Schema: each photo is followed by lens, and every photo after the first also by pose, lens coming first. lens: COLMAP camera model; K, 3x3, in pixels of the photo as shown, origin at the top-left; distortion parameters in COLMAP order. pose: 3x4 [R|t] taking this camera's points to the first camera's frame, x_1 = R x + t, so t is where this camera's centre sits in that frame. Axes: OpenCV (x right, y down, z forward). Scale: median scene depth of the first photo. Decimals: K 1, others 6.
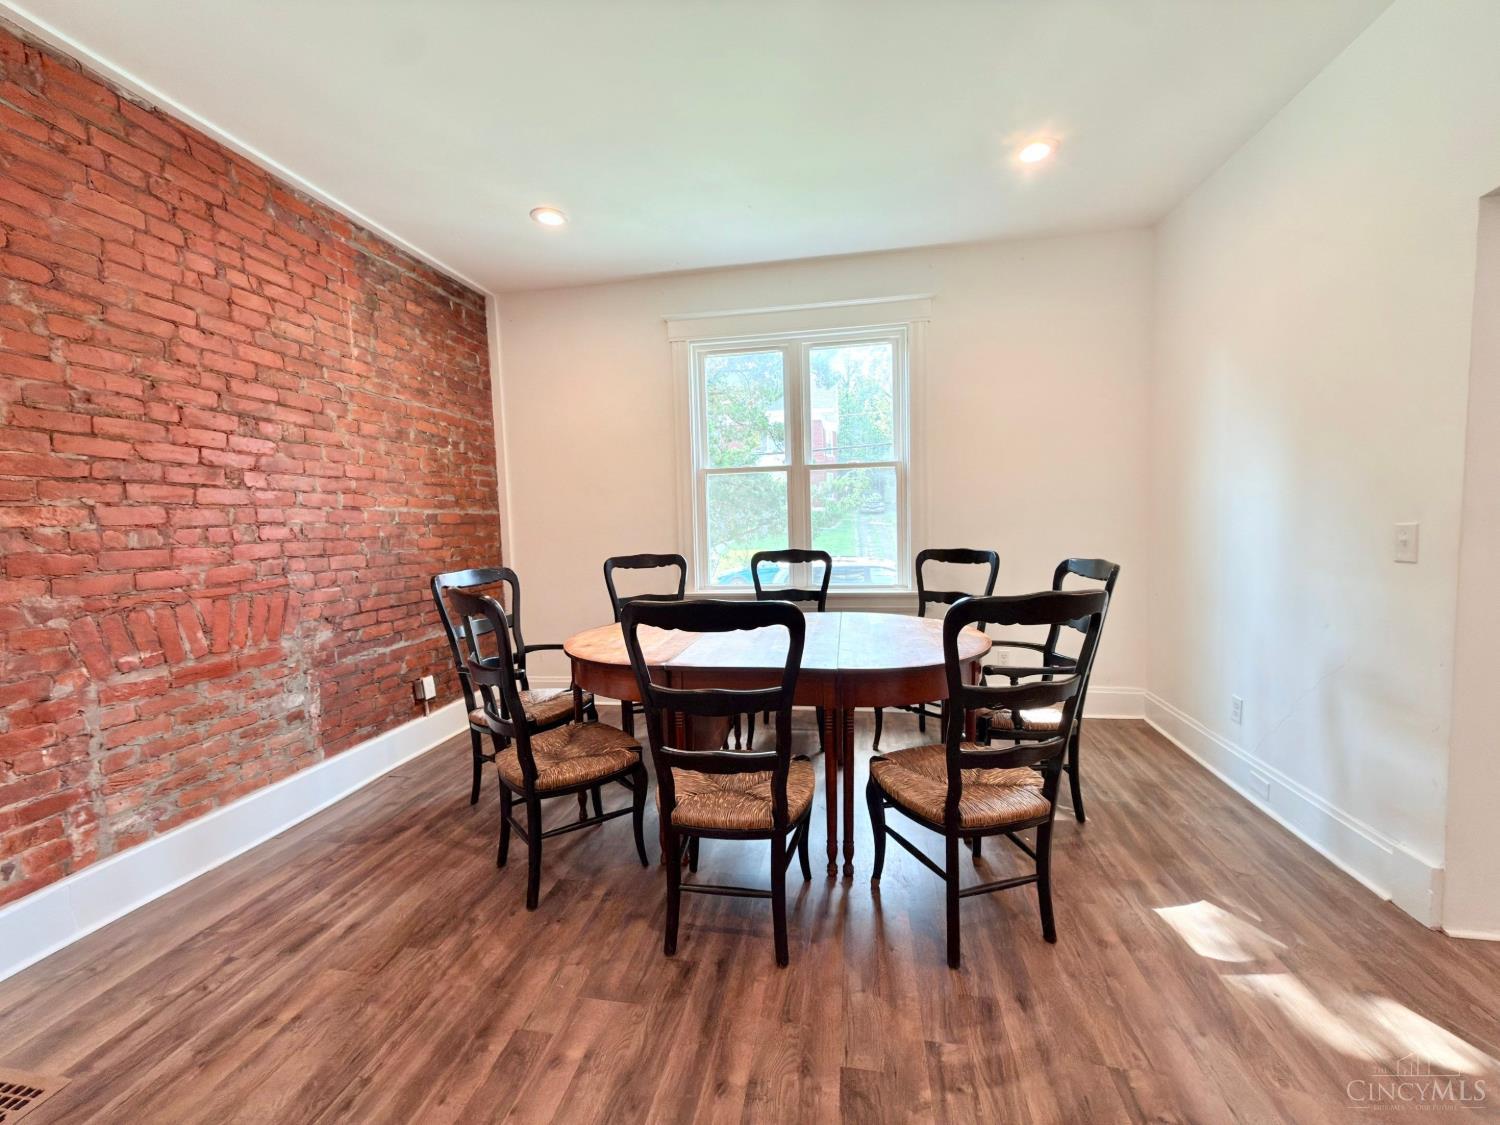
lens RADIAL K [[598.3, 0, 751.3], [0, 598.3, 555.2], [0, 0, 1]] dist [0.001257, 0.000068]
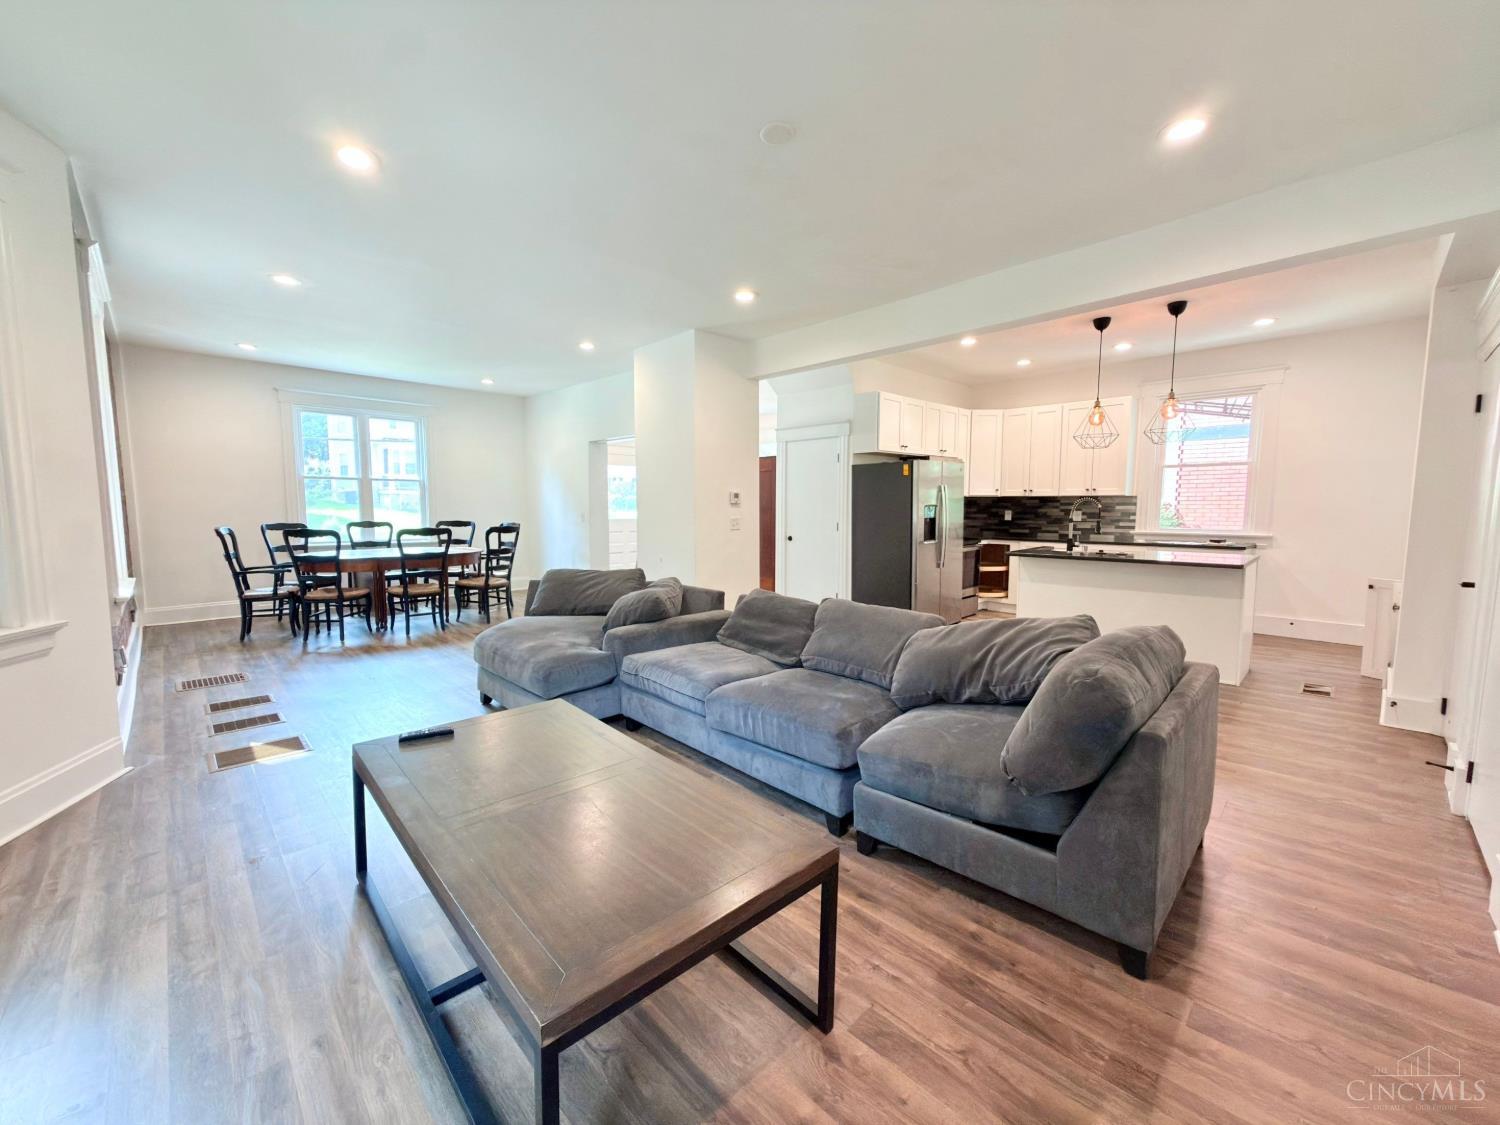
lens RADIAL K [[598.3, 0, 751.3], [0, 598.3, 555.2], [0, 0, 1]] dist [0.001257, 0.000068]
pose [[0.588677, -0.034243, 0.807643, -0.777903], [0.027529, 0.999372, 0.022306, 0.092787], [-0.807899, 0.009103, 0.589250, -1.173932]]
